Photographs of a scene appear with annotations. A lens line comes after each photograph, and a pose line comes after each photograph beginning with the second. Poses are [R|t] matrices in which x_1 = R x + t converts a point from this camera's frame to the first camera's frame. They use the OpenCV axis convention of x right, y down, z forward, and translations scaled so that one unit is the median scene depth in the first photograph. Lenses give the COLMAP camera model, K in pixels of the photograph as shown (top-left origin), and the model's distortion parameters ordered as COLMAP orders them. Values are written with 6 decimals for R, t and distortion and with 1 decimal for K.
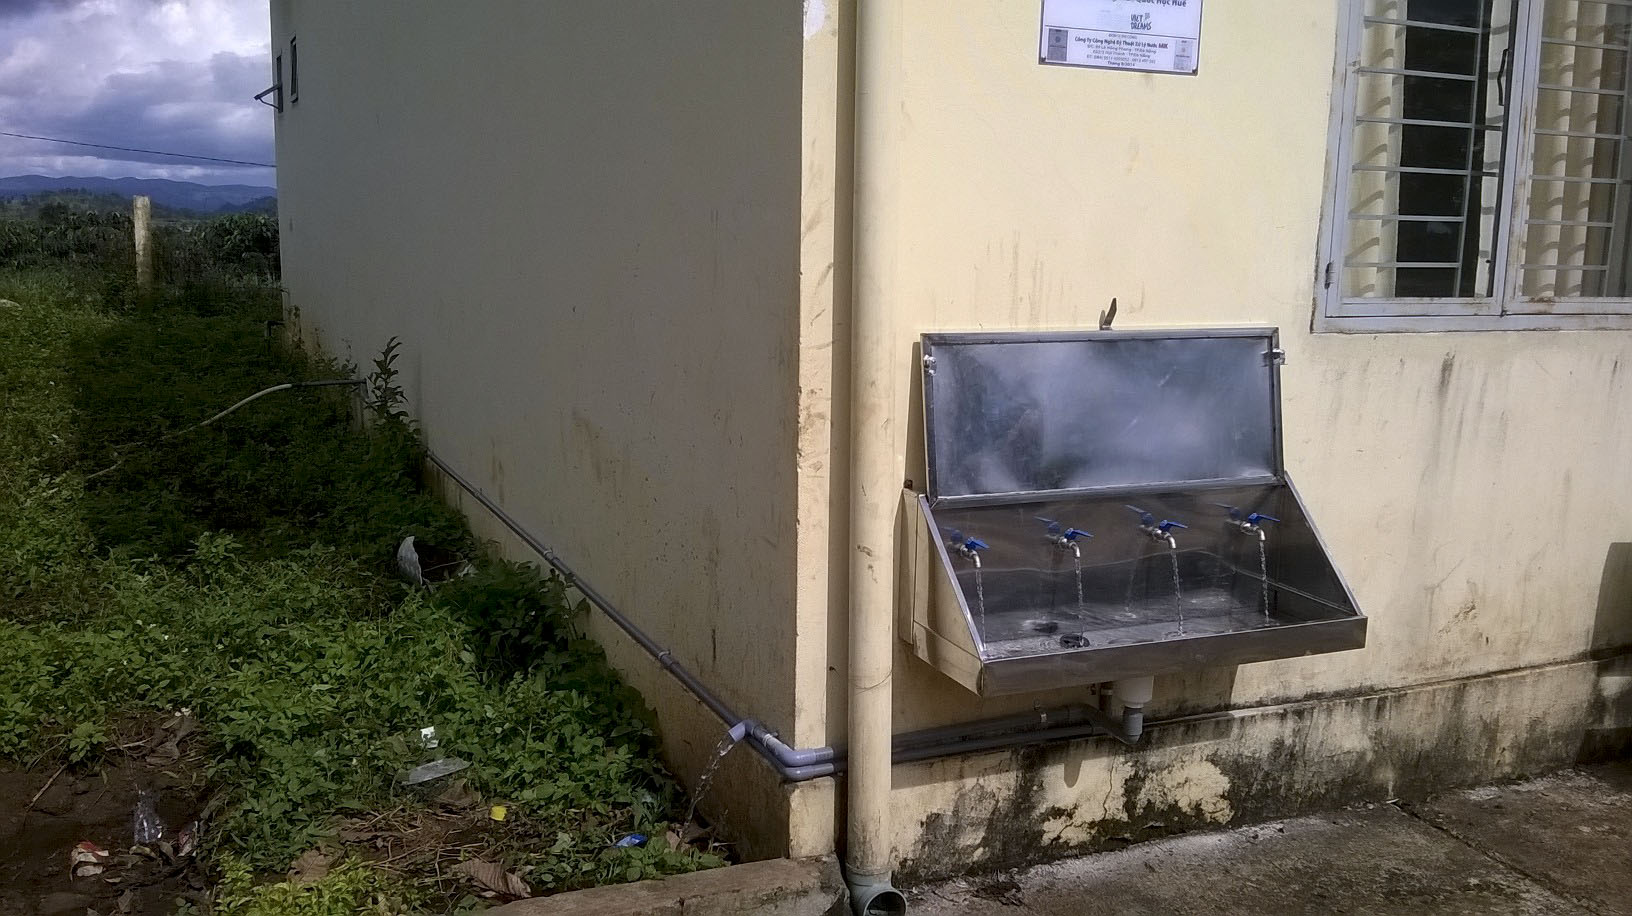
lens RADIAL K [[1492.9, 0, 816.0], [0, 1492.9, 458.0], [0, 0, 1]] dist [0.163044, -0.494277]
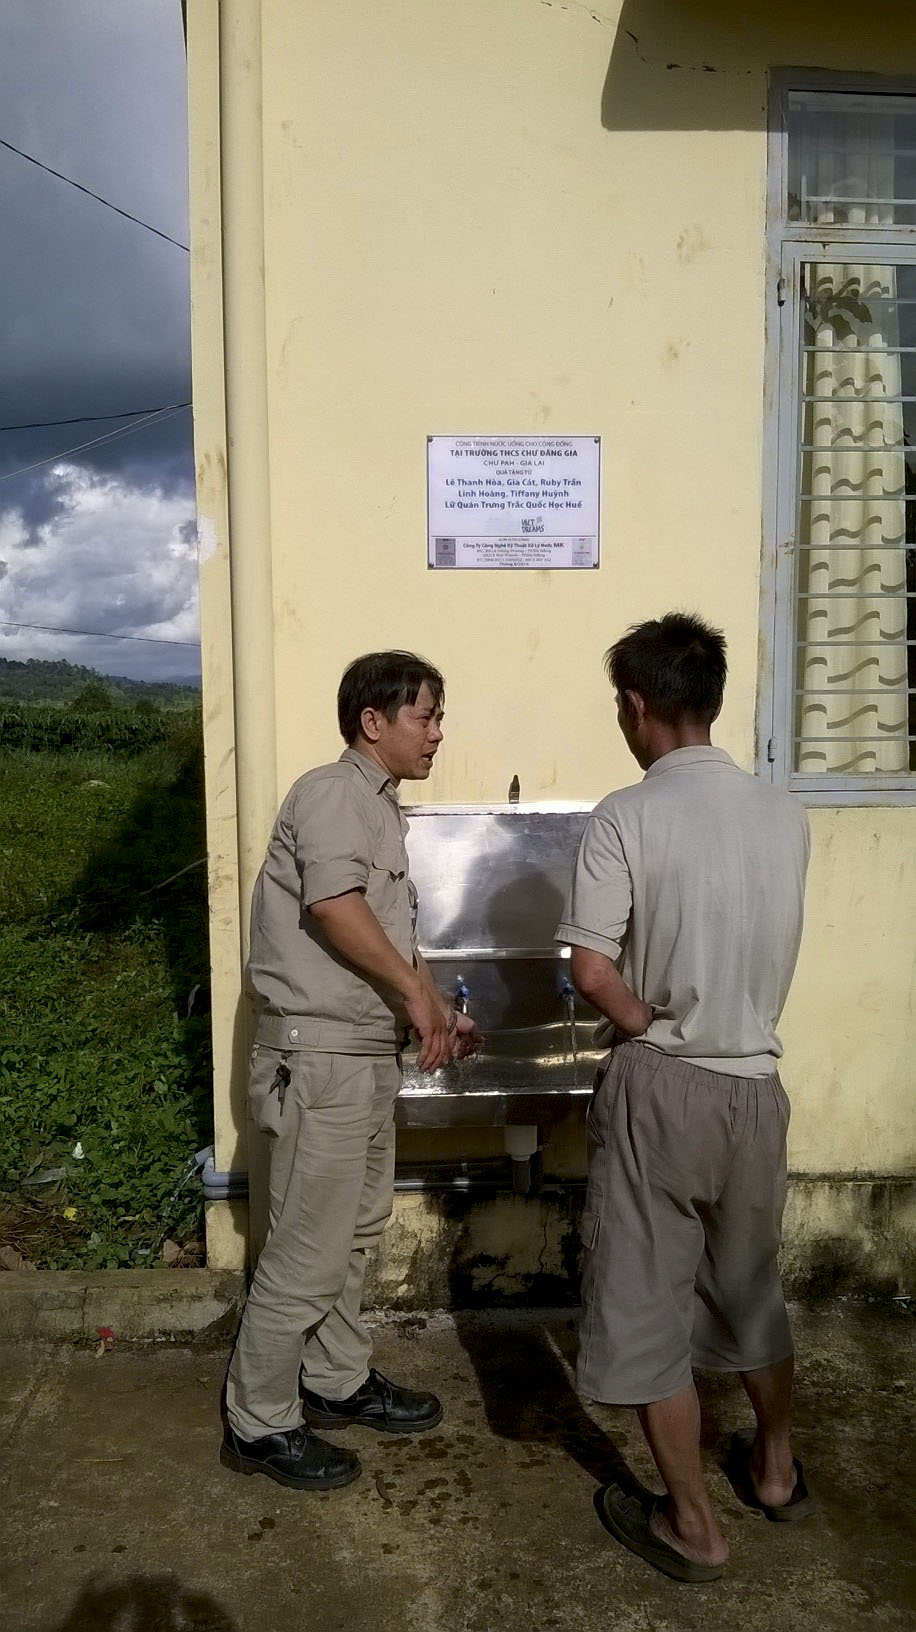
lens RADIAL K [[1492.9, 0, 458.0], [0, 1492.9, 816.0], [0, 0, 1]] dist [0.163044, -0.494277]
pose [[0.926464, -0.002905, -0.376371, 0.550161], [-0.030188, 0.996175, -0.081997, 0.012788], [0.375170, 0.087329, 0.922833, -0.009351]]
